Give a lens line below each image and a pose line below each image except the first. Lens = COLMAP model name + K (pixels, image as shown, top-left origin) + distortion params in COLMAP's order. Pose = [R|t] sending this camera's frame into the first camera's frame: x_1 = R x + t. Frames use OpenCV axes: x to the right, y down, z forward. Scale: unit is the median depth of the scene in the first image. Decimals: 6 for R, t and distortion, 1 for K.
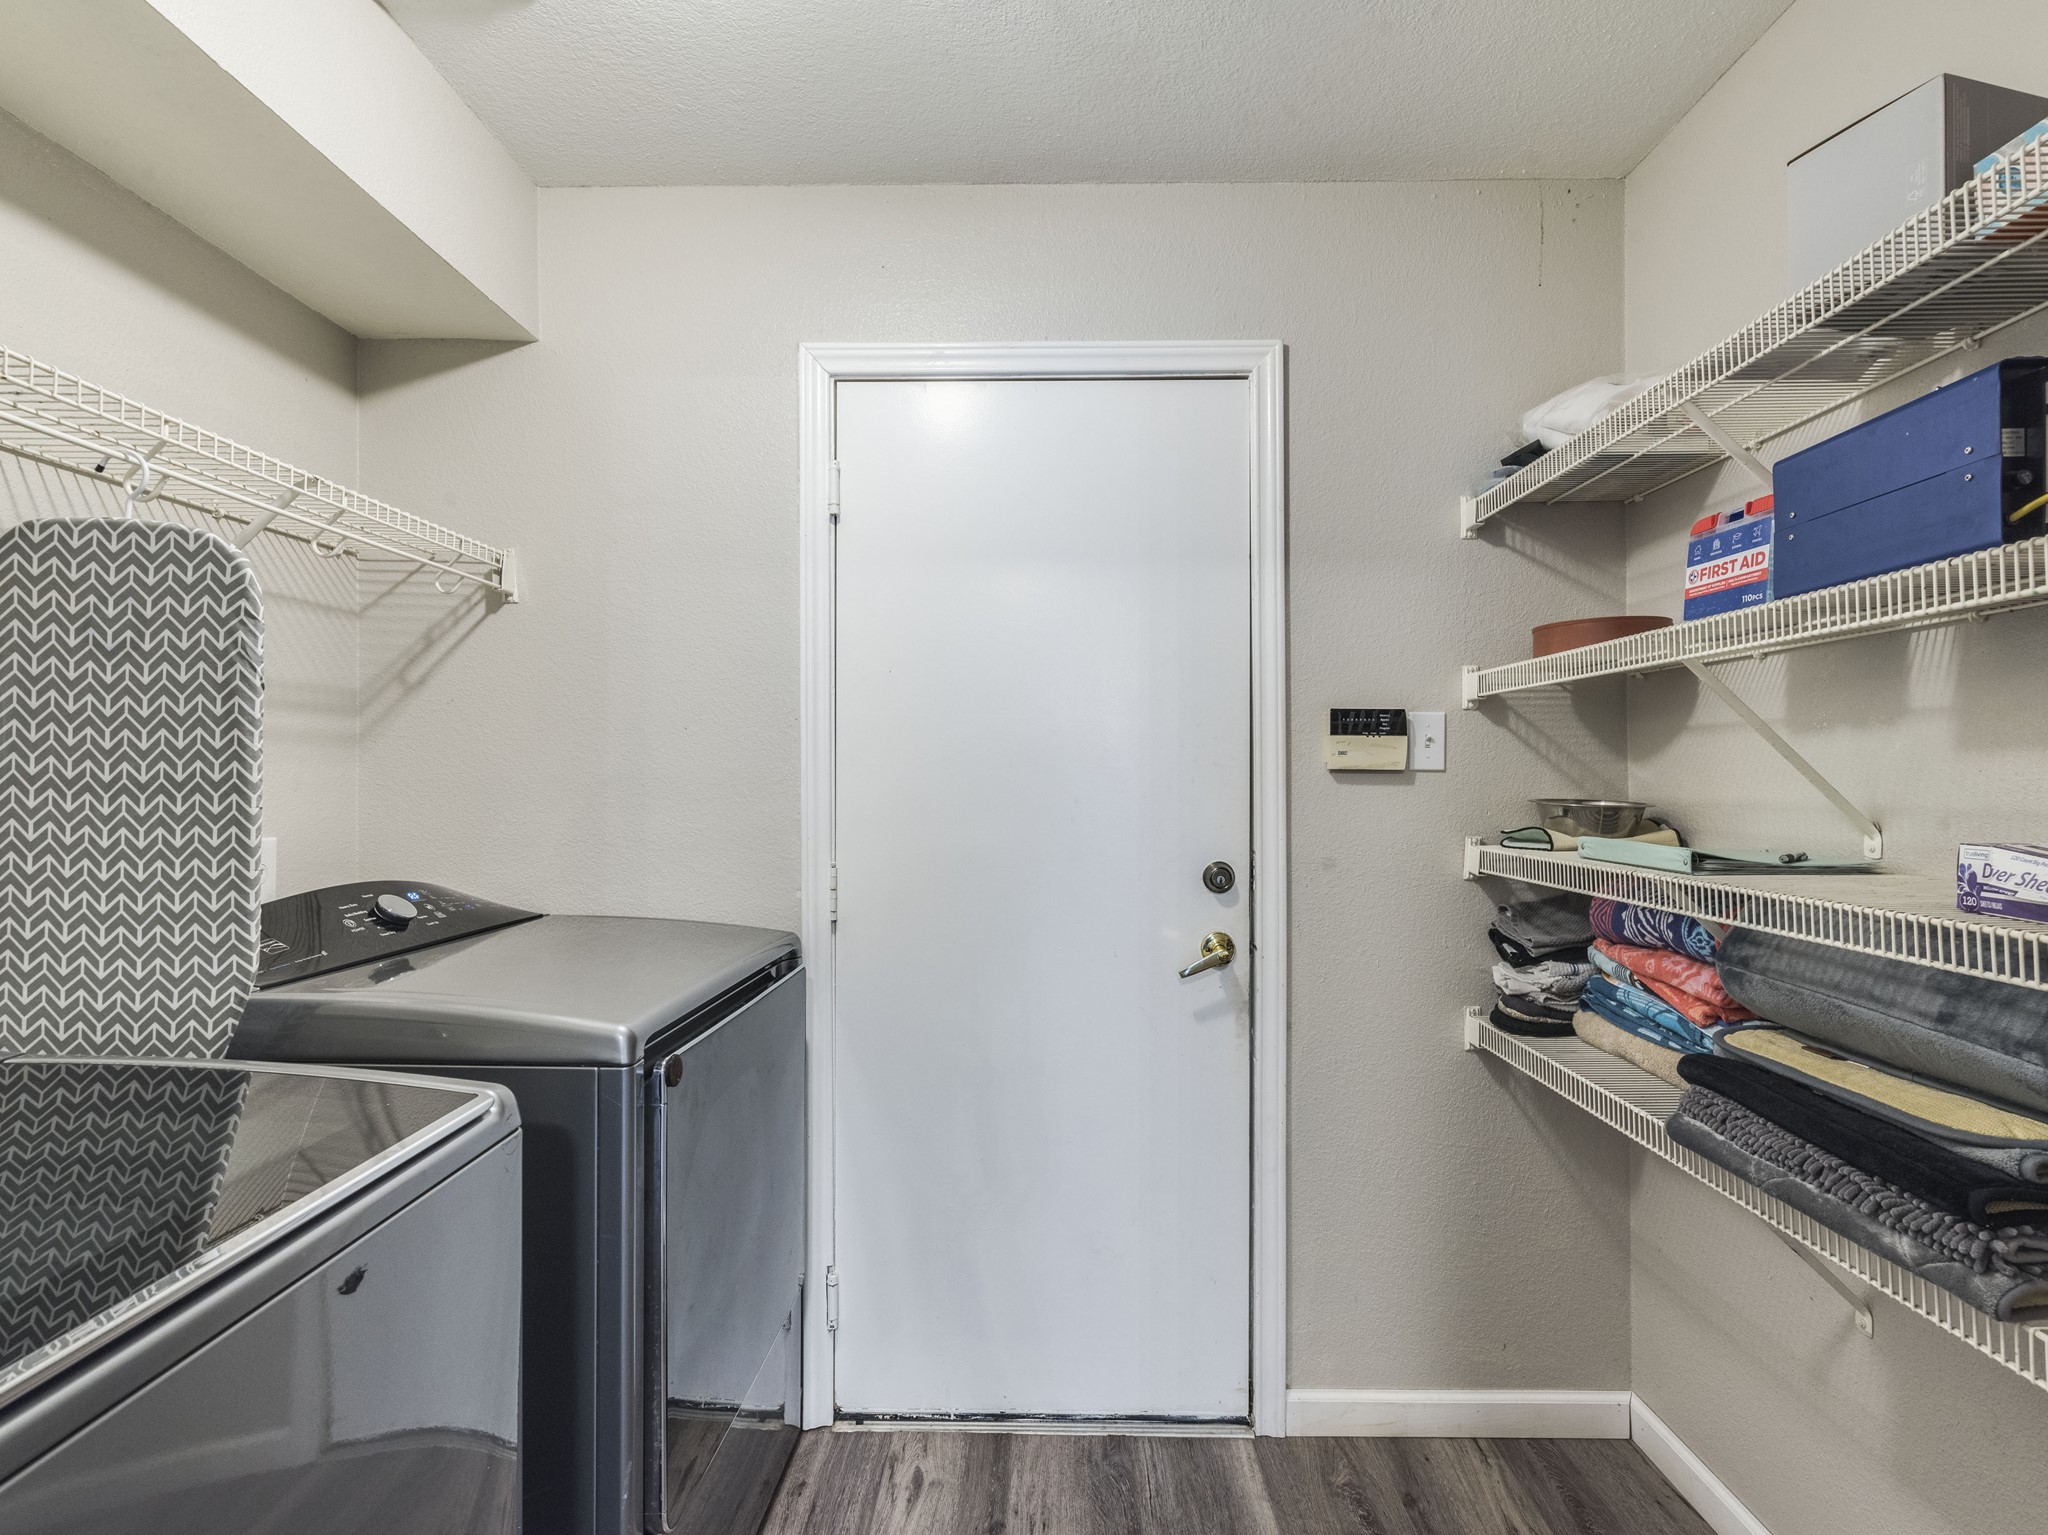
lens RADIAL K [[1002.6, 0, 1025.8], [0, 1002.6, 768.9], [0, 0, 1]] dist [0.002164, -0.000849]
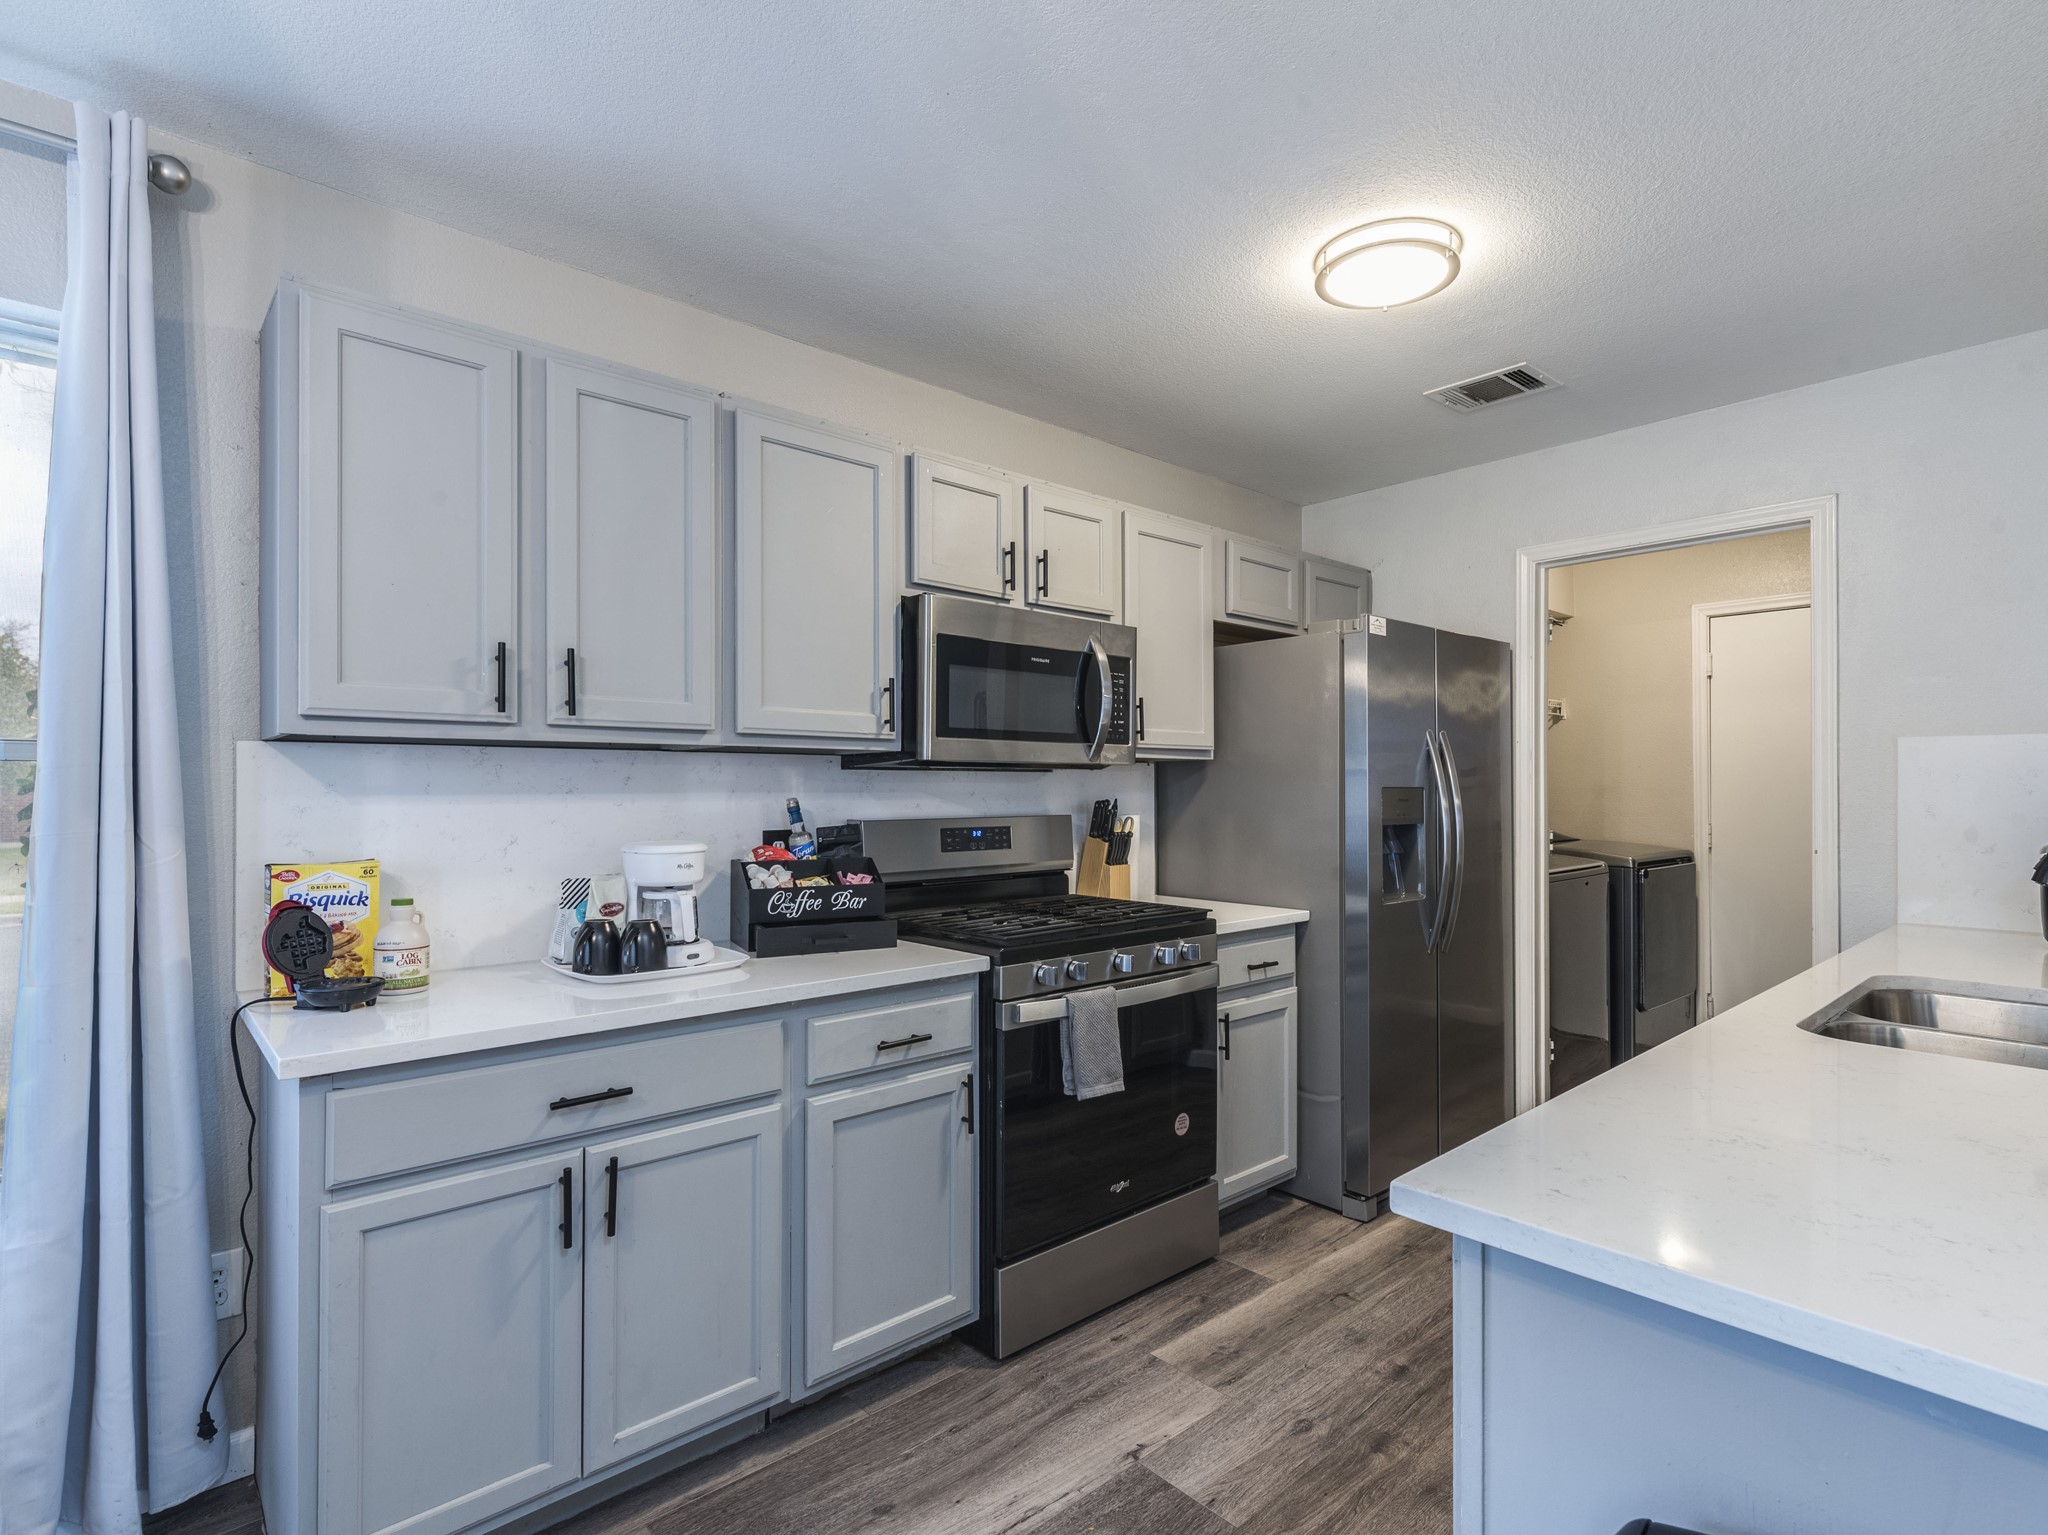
lens RADIAL K [[1002.6, 0, 1025.8], [0, 1002.6, 768.9], [0, 0, 1]] dist [0.002164, -0.000849]
pose [[0.688149, -0.008369, -0.725521, 0.414893], [-0.012227, 0.999658, -0.023128, 0.040870], [0.725466, 0.024786, 0.687811, -1.794236]]
